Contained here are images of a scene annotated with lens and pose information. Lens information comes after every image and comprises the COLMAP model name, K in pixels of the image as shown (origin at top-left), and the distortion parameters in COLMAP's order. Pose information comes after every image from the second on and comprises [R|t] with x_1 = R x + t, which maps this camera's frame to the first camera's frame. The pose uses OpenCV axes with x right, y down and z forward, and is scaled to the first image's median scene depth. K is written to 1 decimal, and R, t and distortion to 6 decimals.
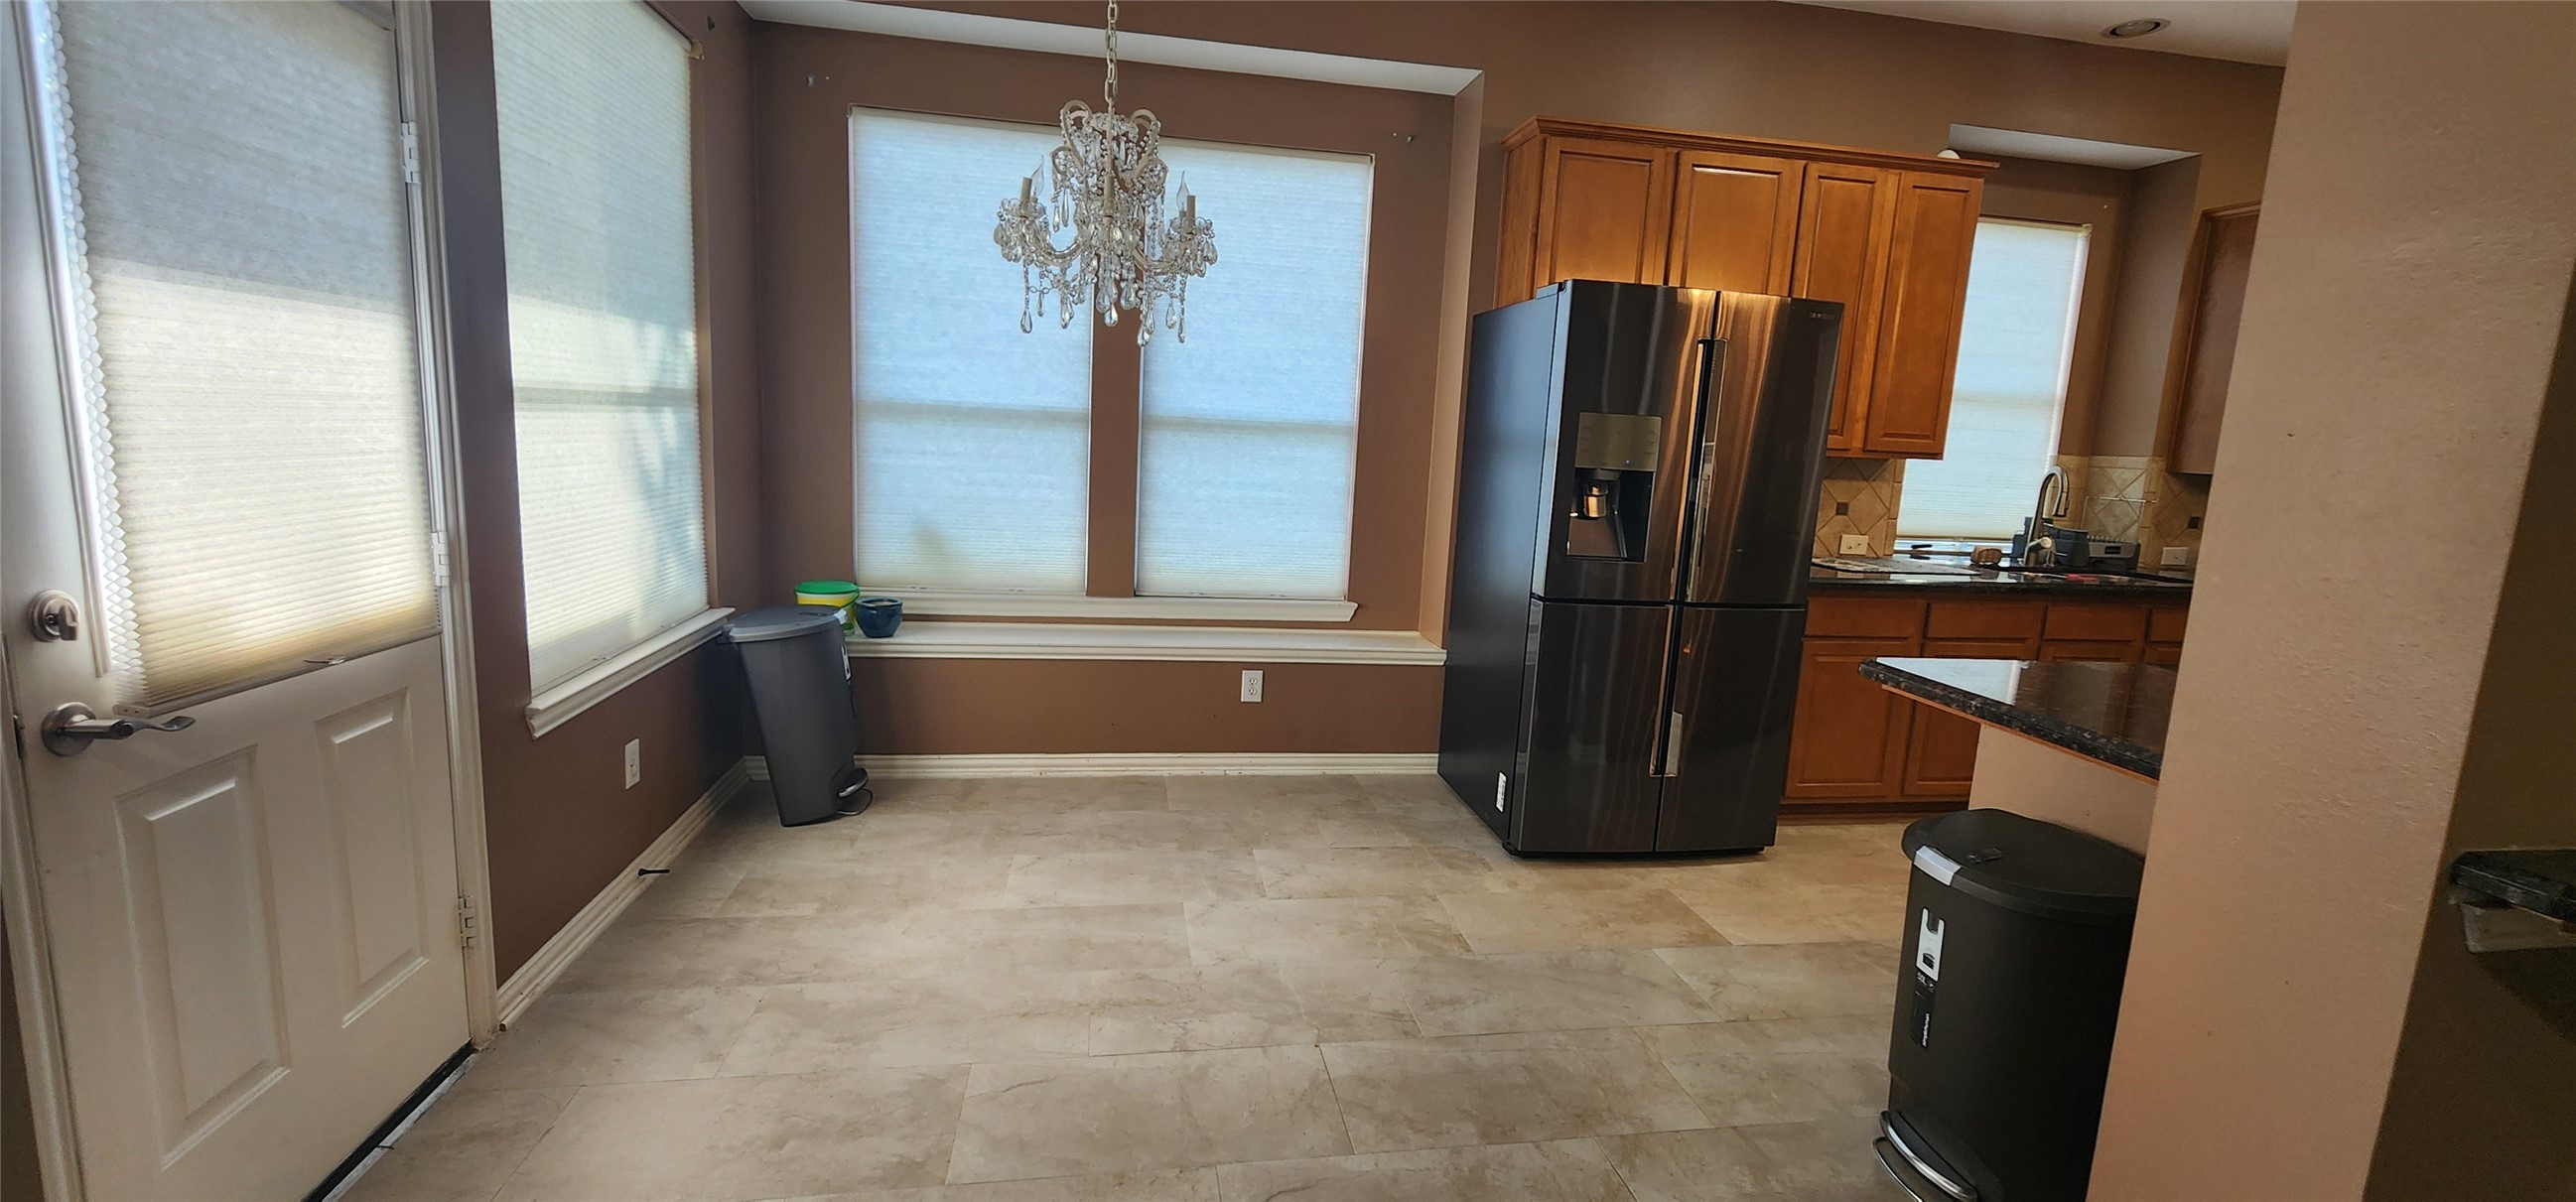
lens RADIAL K [[1068.1, 0, 1298.9], [0, 1068.1, 595.3], [0, 0, 1]] dist [0.002597, 0.000026]
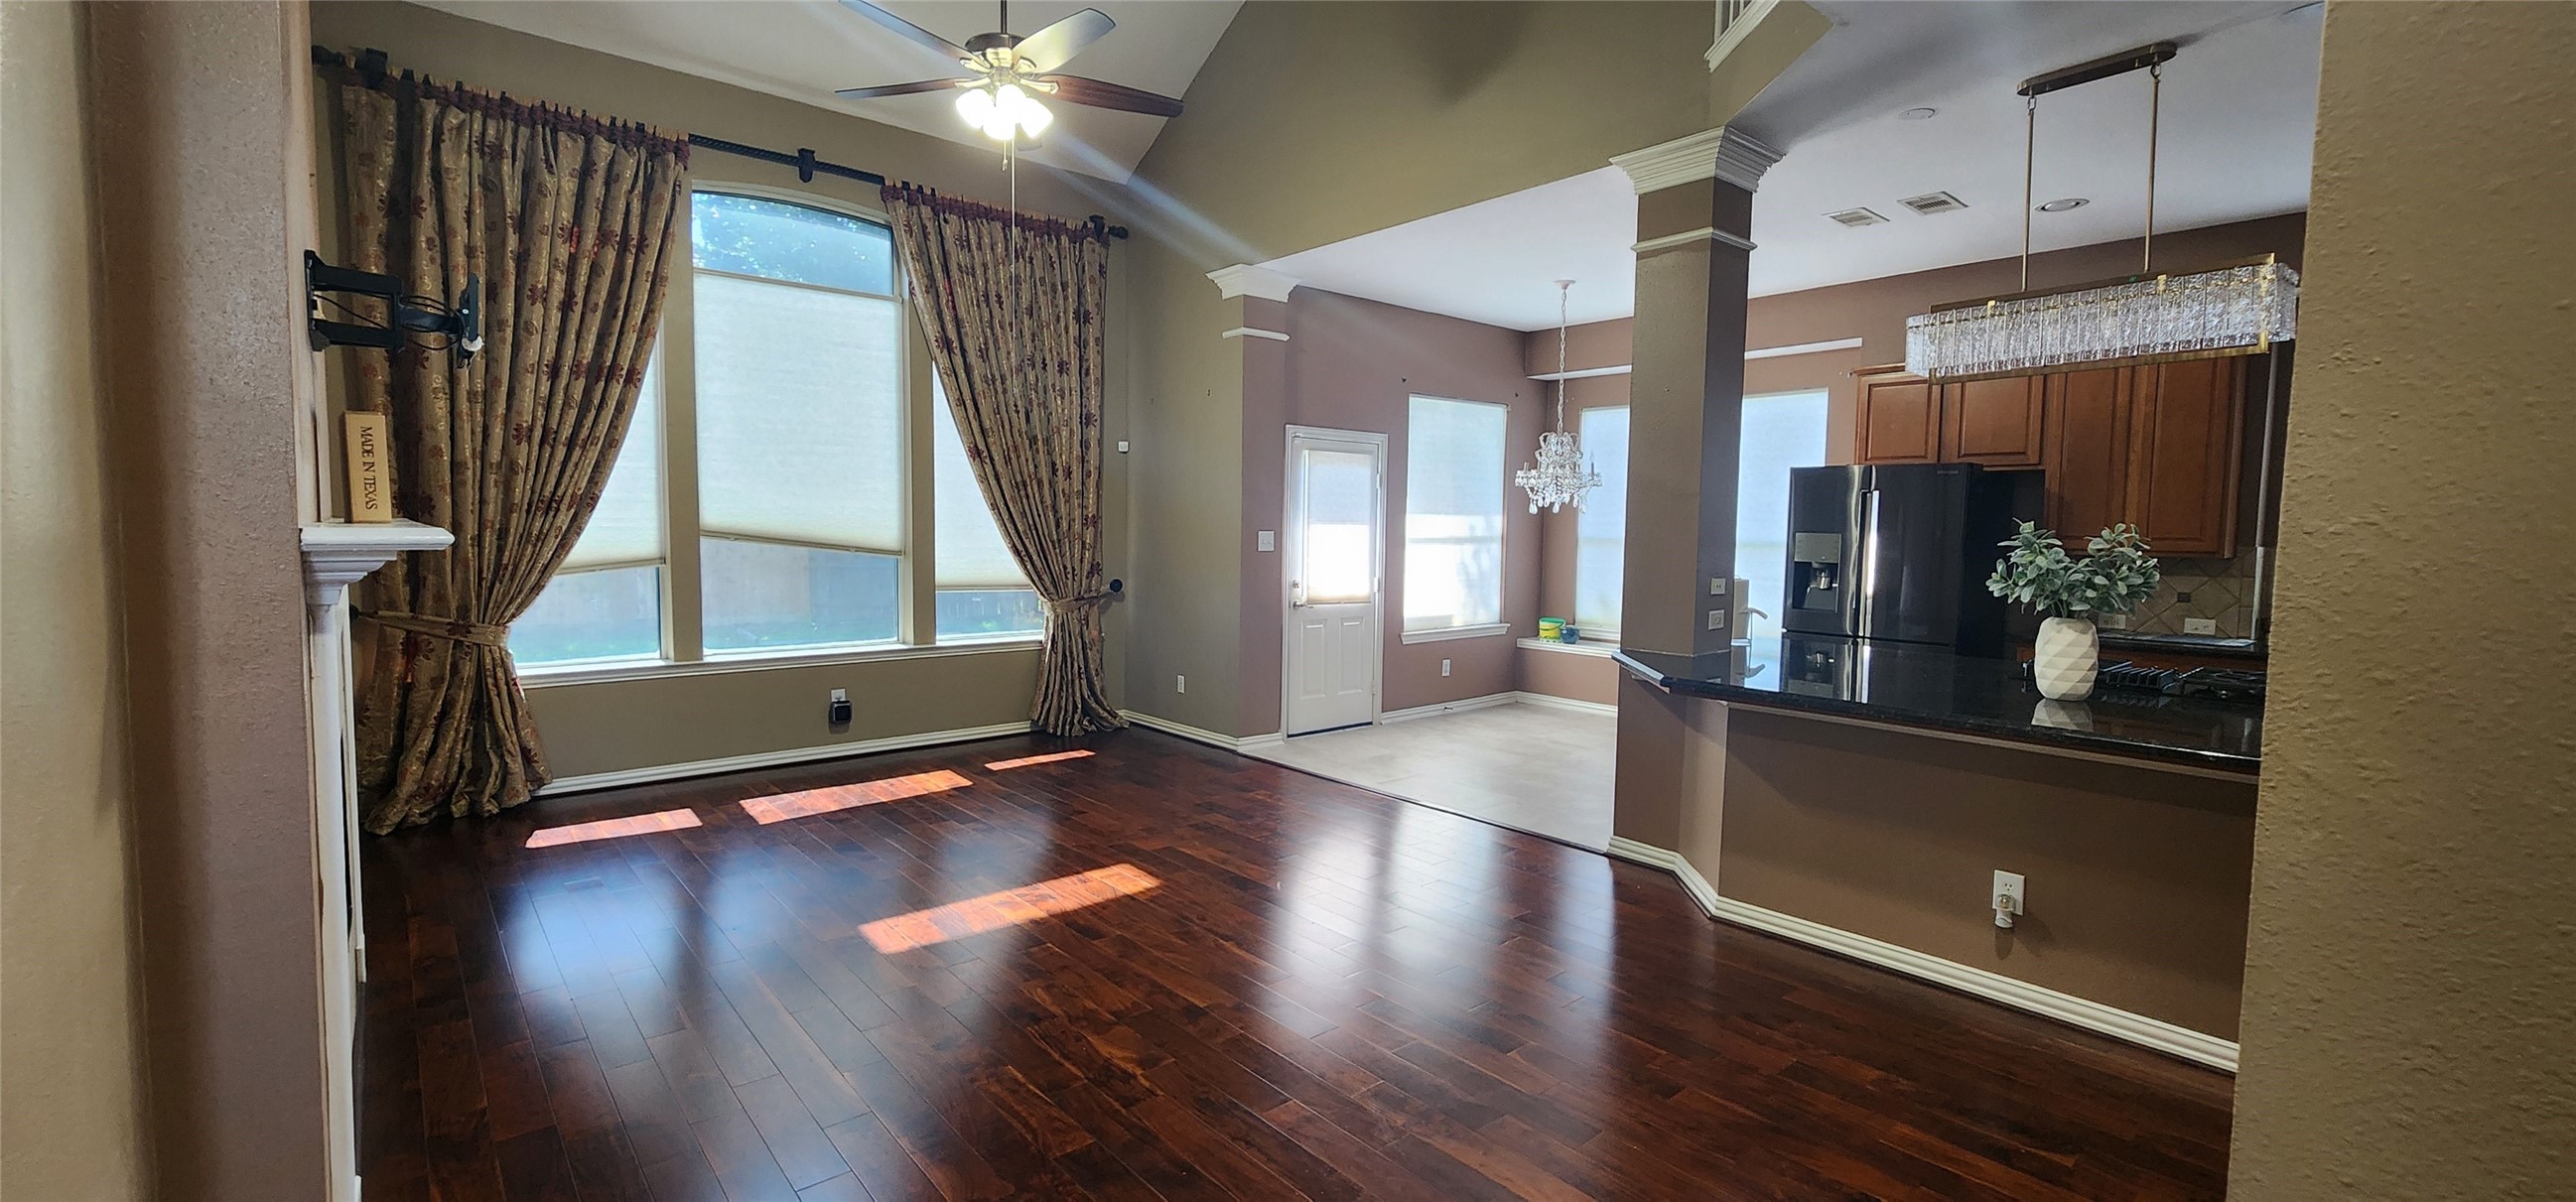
lens RADIAL K [[1068.1, 0, 1292.4], [0, 1068.1, 595.0], [0, 0, 1]] dist [0.002597, 0.000026]
pose [[0.518300, 0.015681, -0.855055, 1.222359], [-0.120884, 0.991136, -0.055098, 0.131865], [0.846612, 0.131920, 0.515602, -0.638997]]
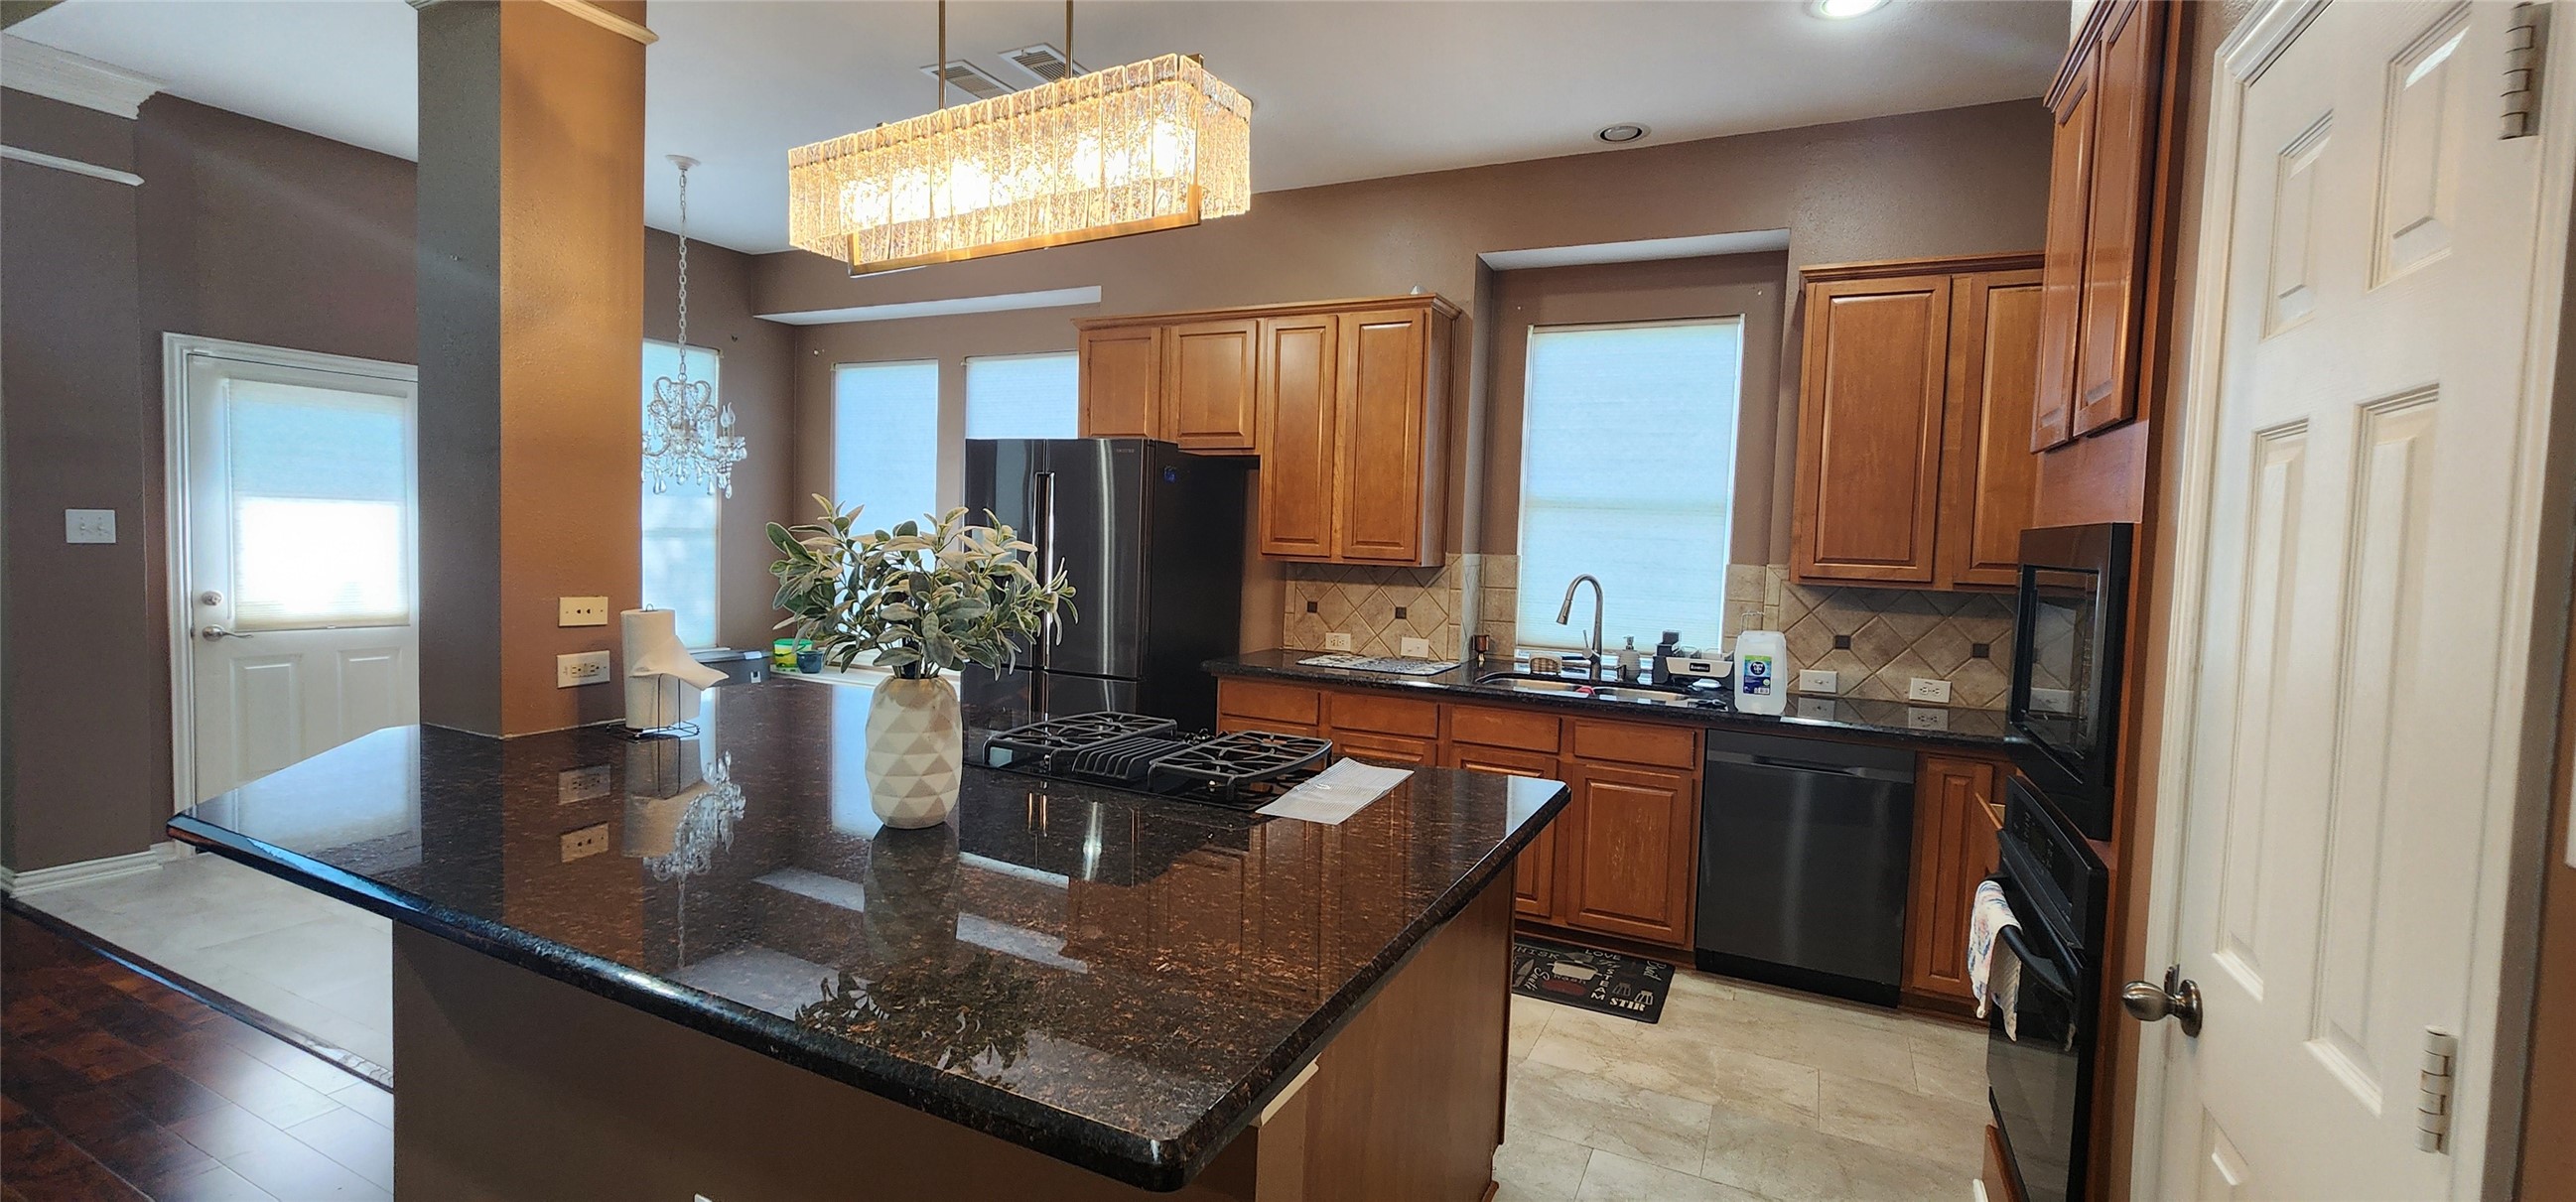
lens RADIAL K [[1068.1, 0, 1305.2], [0, 1068.1, 587.3], [0, 0, 1]] dist [0.002597, 0.000026]
pose [[0.809996, 0.007038, -0.586393, 1.236634], [-0.085076, 0.990760, -0.105627, 0.016479], [0.580231, 0.135445, 0.803111, 0.101661]]
